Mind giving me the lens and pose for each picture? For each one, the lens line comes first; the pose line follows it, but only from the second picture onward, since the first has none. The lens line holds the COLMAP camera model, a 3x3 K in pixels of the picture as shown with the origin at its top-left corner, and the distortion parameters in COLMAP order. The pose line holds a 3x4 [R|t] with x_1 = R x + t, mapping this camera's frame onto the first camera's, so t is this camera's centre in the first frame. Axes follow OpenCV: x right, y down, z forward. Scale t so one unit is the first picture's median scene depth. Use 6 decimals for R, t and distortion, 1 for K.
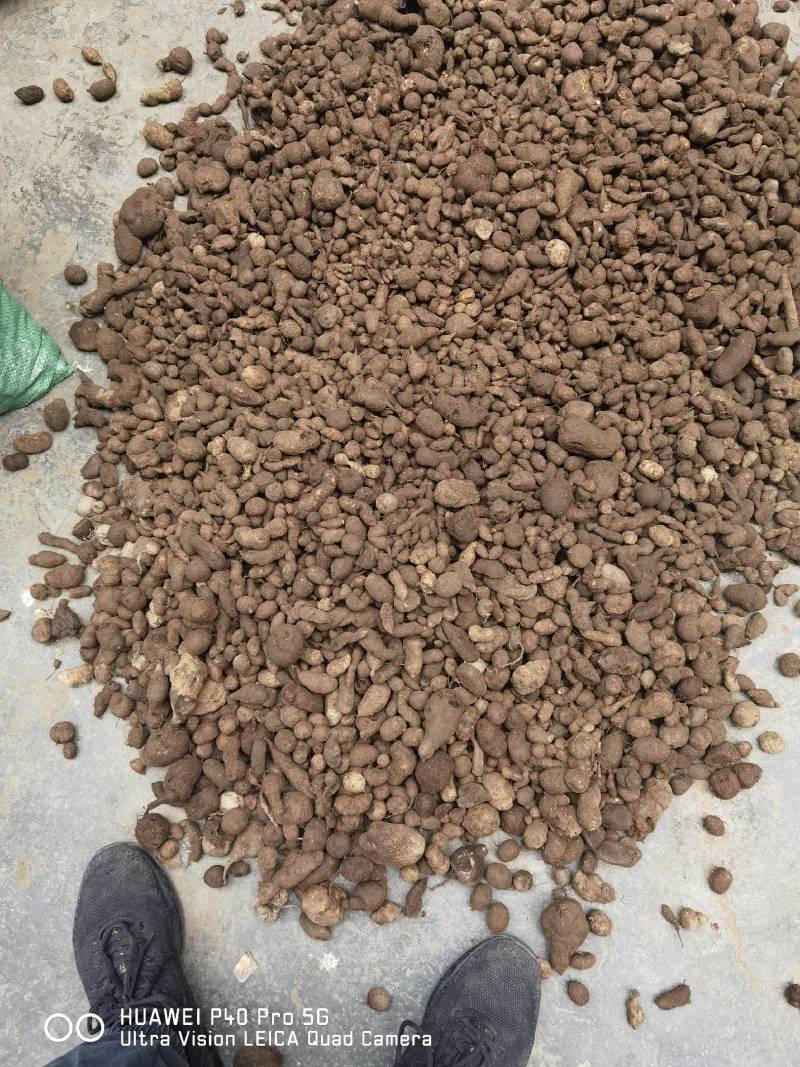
lens RADIAL K [[892.9, 0, 400.3], [0, 892.9, 529.9], [0, 0, 1]] dist [0.029970, -0.028115]
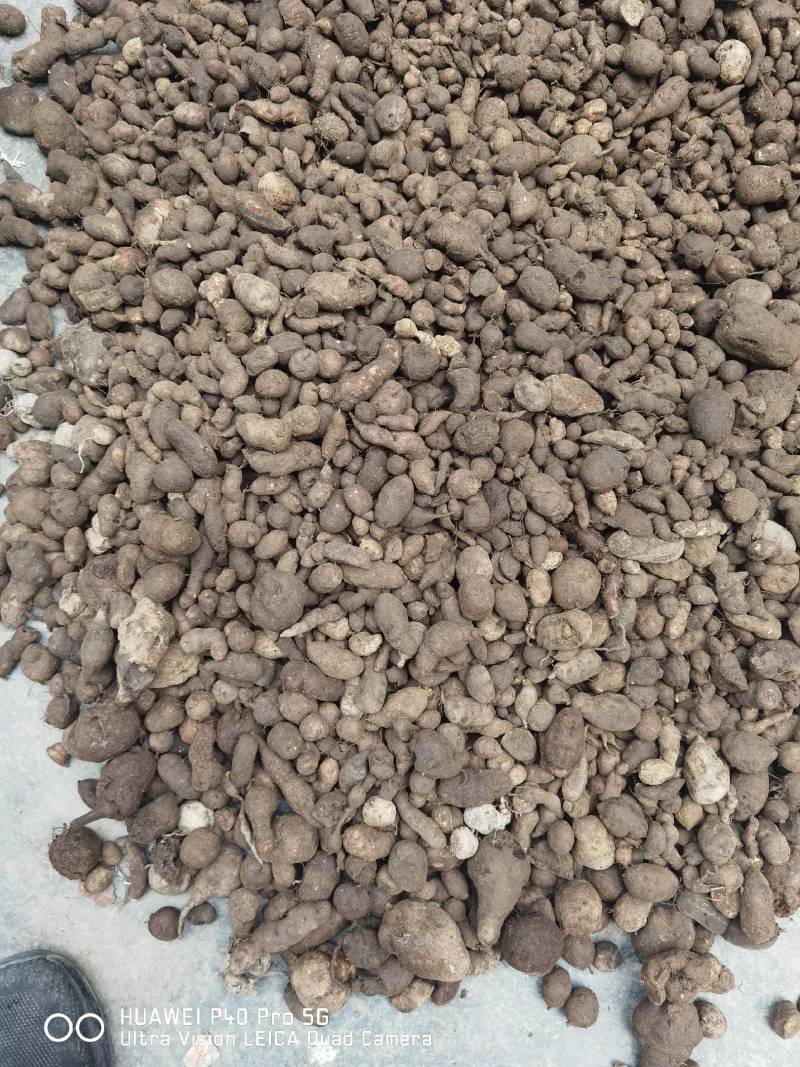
lens RADIAL K [[892.9, 0, 400.4], [0, 892.9, 537.7], [0, 0, 1]] dist [0.029970, -0.028115]
pose [[0.992743, 0.087414, 0.082585, -0.107233], [-0.094070, 0.992308, 0.080467, 0.021697], [-0.074916, -0.087651, 0.993330, 0.322547]]
